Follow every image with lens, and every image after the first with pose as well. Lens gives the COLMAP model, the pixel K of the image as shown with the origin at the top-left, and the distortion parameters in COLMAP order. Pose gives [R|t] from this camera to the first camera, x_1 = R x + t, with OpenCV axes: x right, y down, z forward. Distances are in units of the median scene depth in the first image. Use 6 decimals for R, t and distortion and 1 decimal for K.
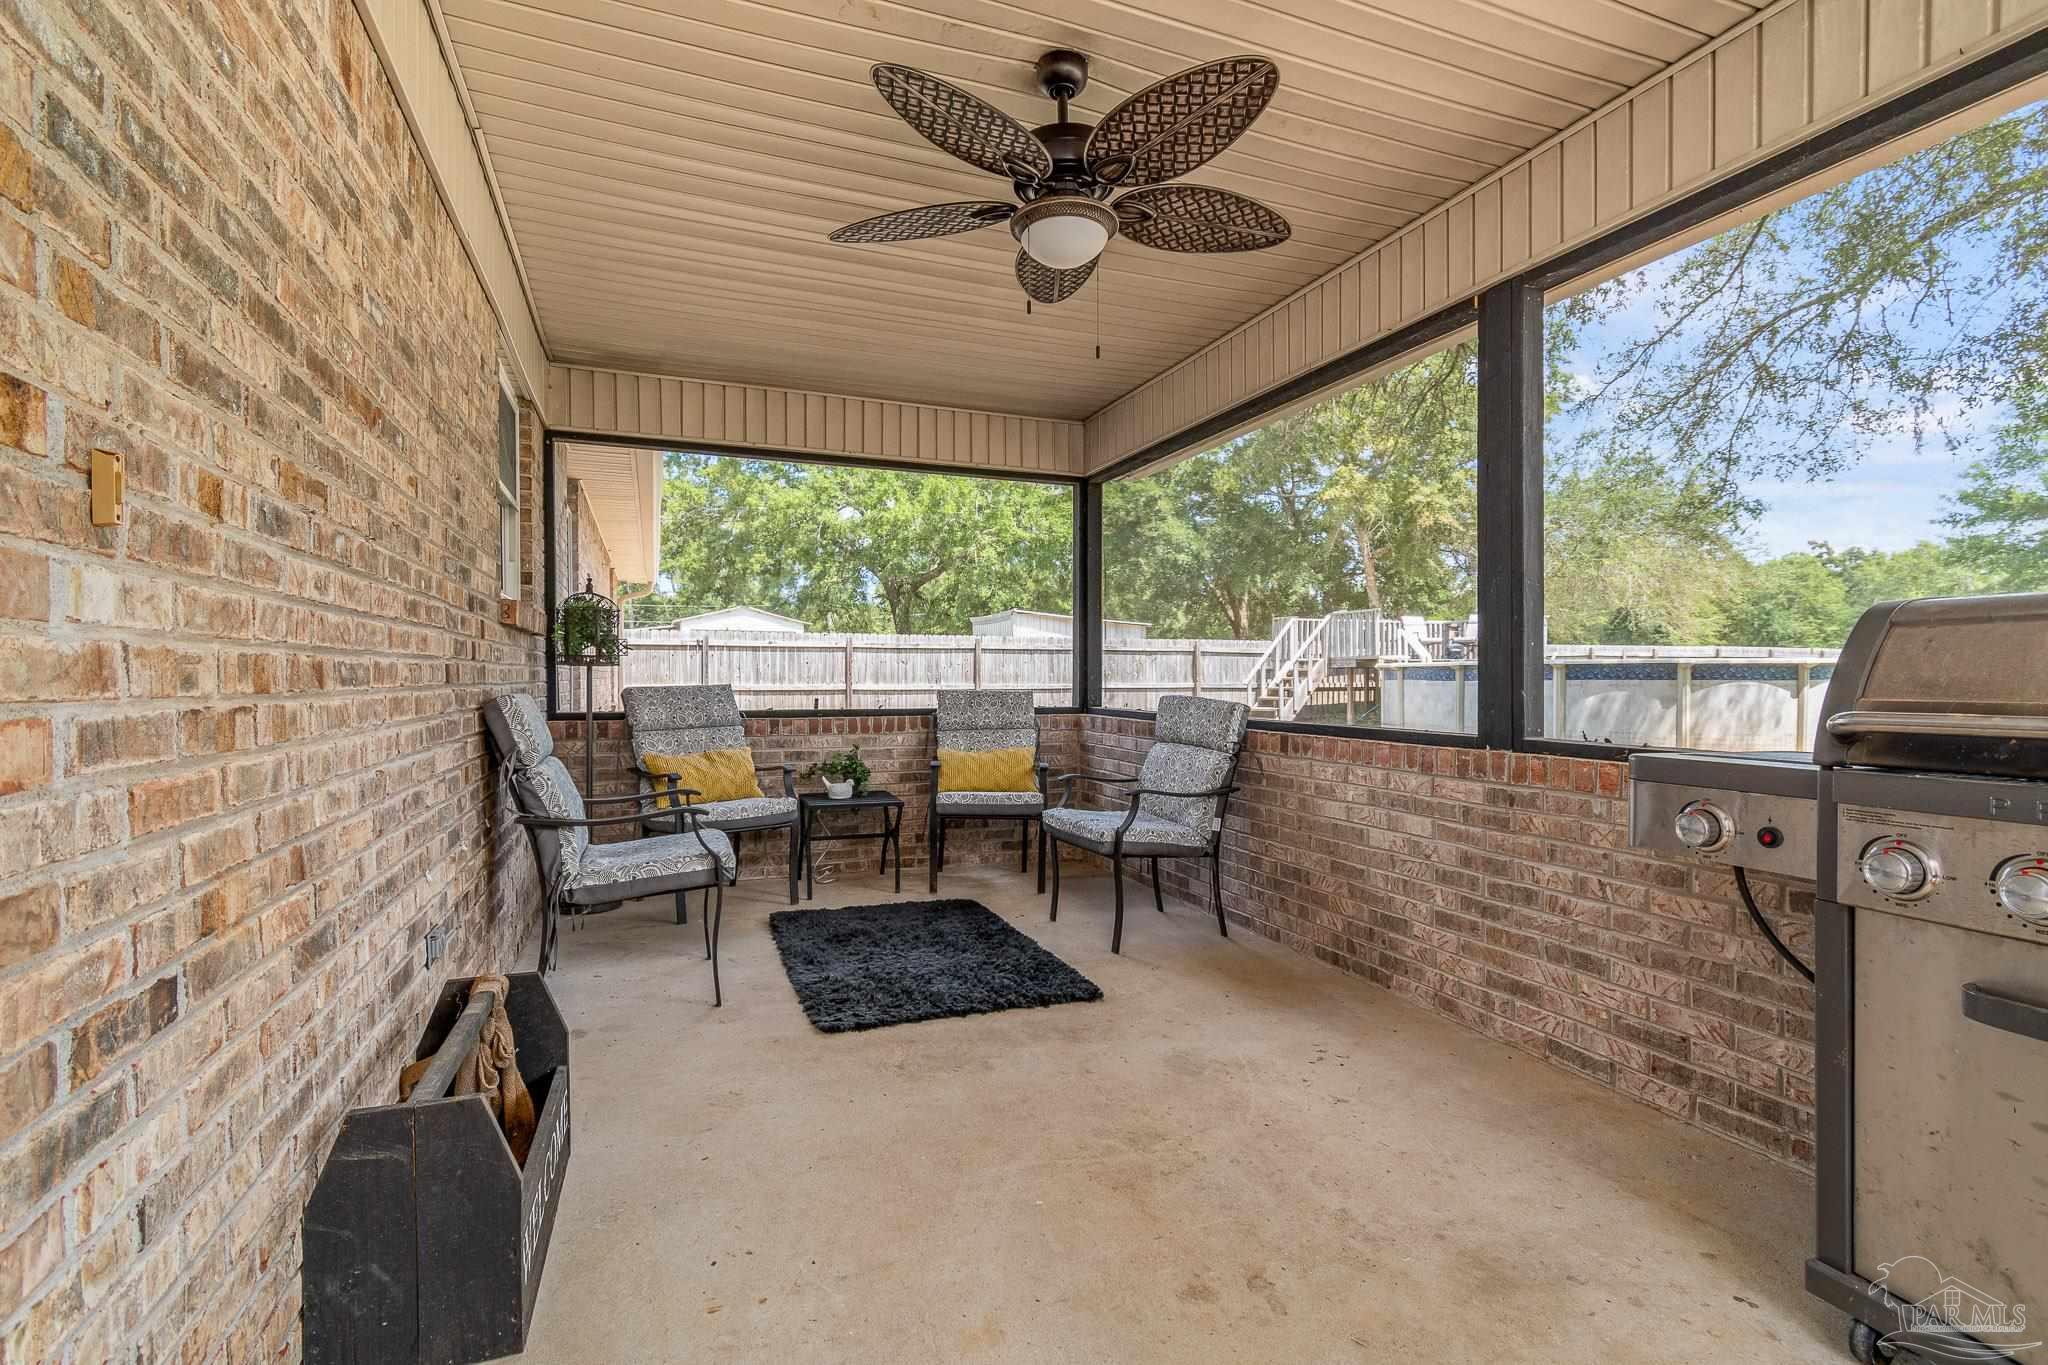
lens RADIAL K [[905.9, 0, 1016.4], [0, 905.9, 682.8], [0, 0, 1]] dist [-0.000224, -0.000031]
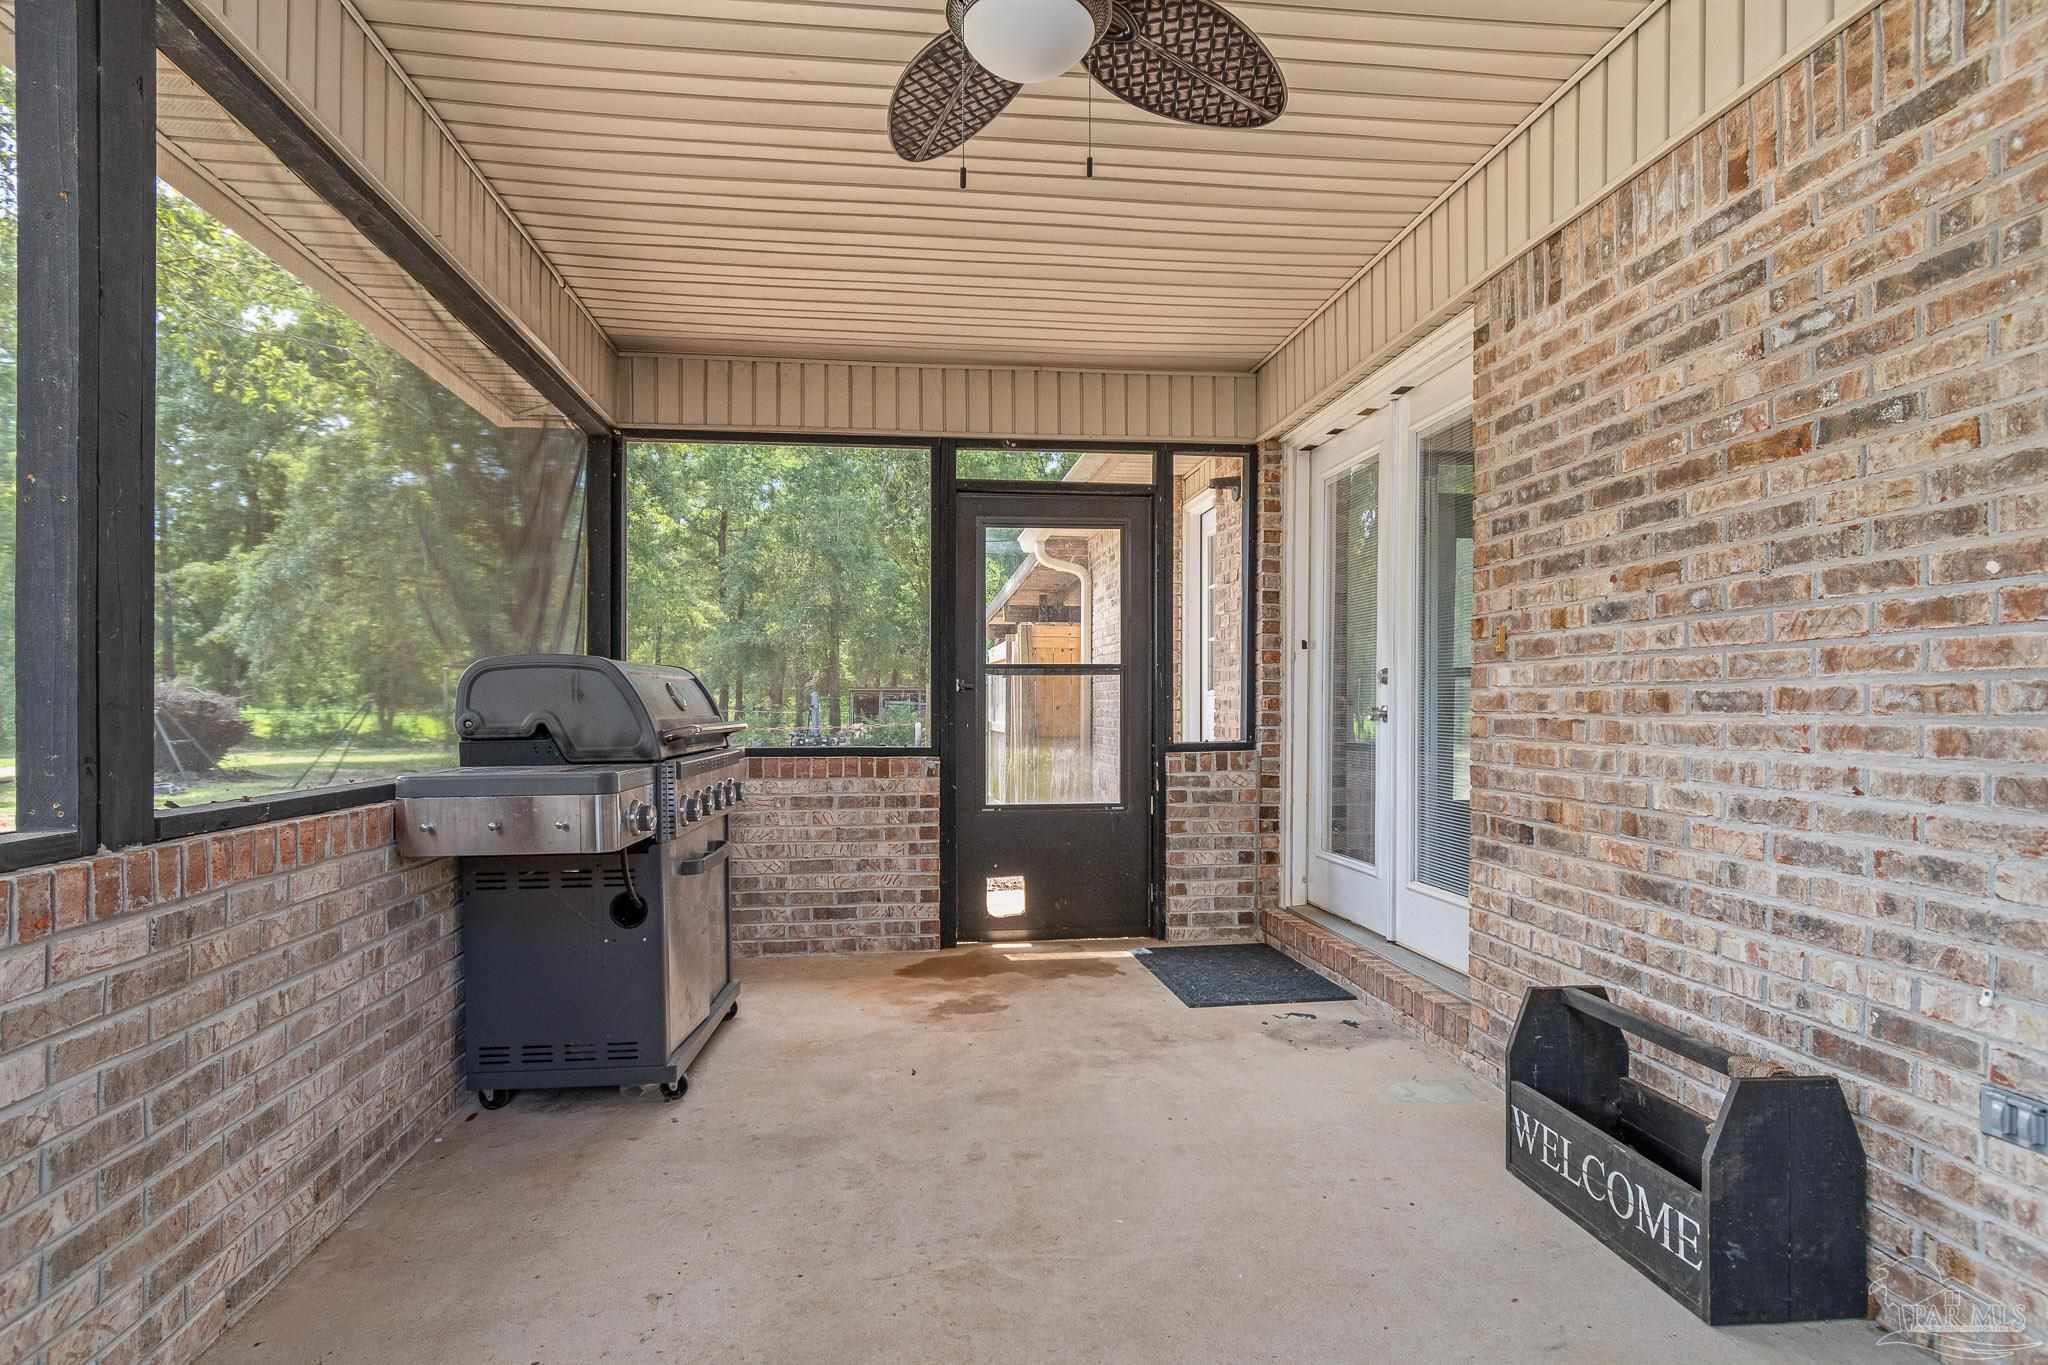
lens RADIAL K [[1065.1, 0, 1019.7], [0, 1065.1, 696.4], [0, 0, 1]] dist [0.002048, 0.000150]
pose [[-0.968700, 0.004942, 0.248185, -0.227938], [0.003730, 0.999979, -0.005352, -0.012066], [-0.248206, -0.004258, -0.968698, 3.015750]]
